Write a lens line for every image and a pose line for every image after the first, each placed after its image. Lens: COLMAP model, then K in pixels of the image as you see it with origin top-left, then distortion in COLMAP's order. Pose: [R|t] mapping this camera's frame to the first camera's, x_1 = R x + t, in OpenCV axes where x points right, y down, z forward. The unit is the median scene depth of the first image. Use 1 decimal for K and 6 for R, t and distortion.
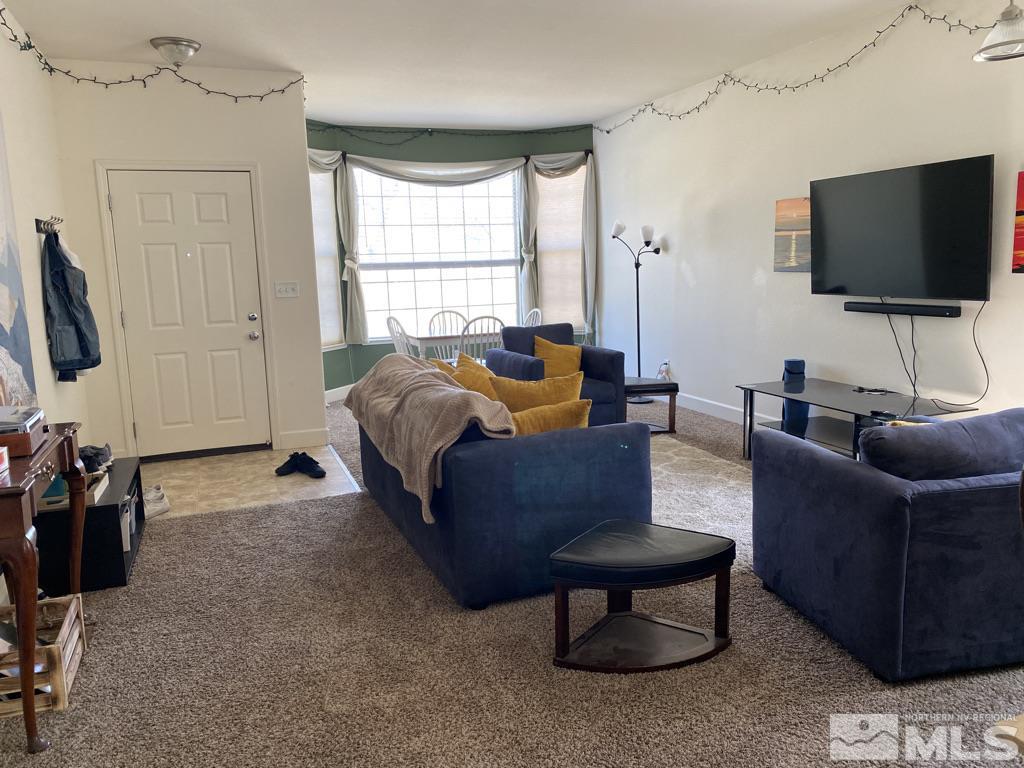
lens RADIAL K [[779.4, 0, 511.6], [0, 779.4, 383.4], [0, 0, 1]] dist [0.037414, -0.038955]
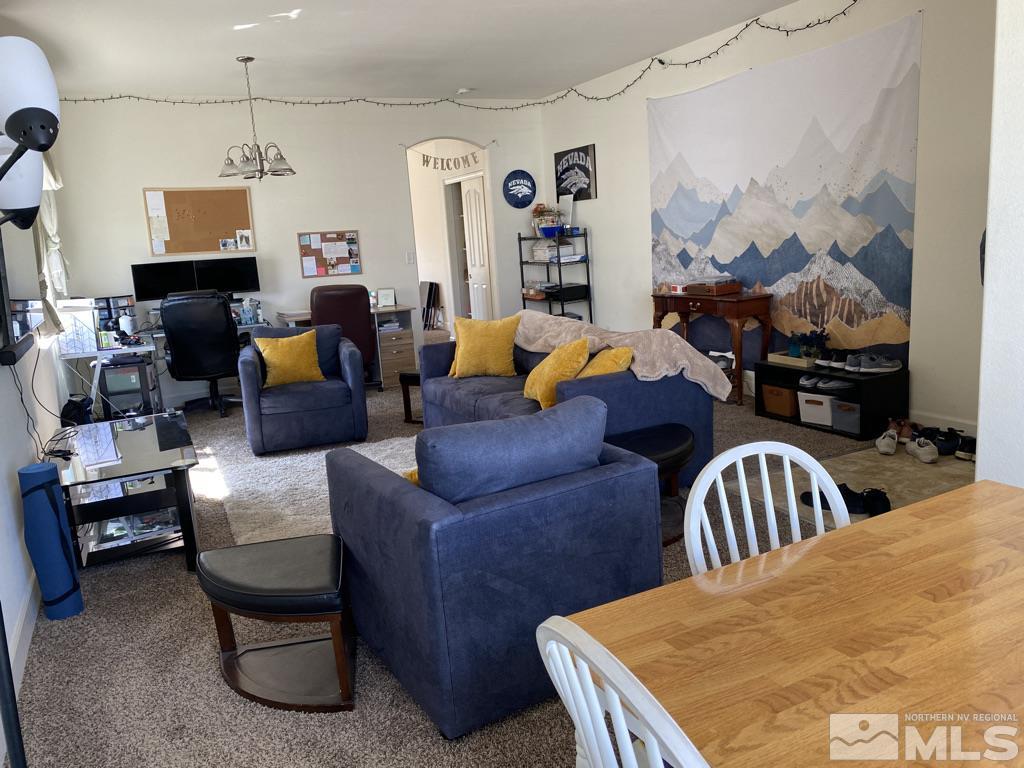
lens RADIAL K [[779.4, 0, 511.4], [0, 779.4, 380.9], [0, 0, 1]] dist [0.037414, -0.038955]
pose [[-0.991071, 0.110012, -0.075330, 0.077148], [0.079428, 0.940933, 0.329145, -0.269145], [0.107091, 0.320223, -0.941270, 1.763302]]
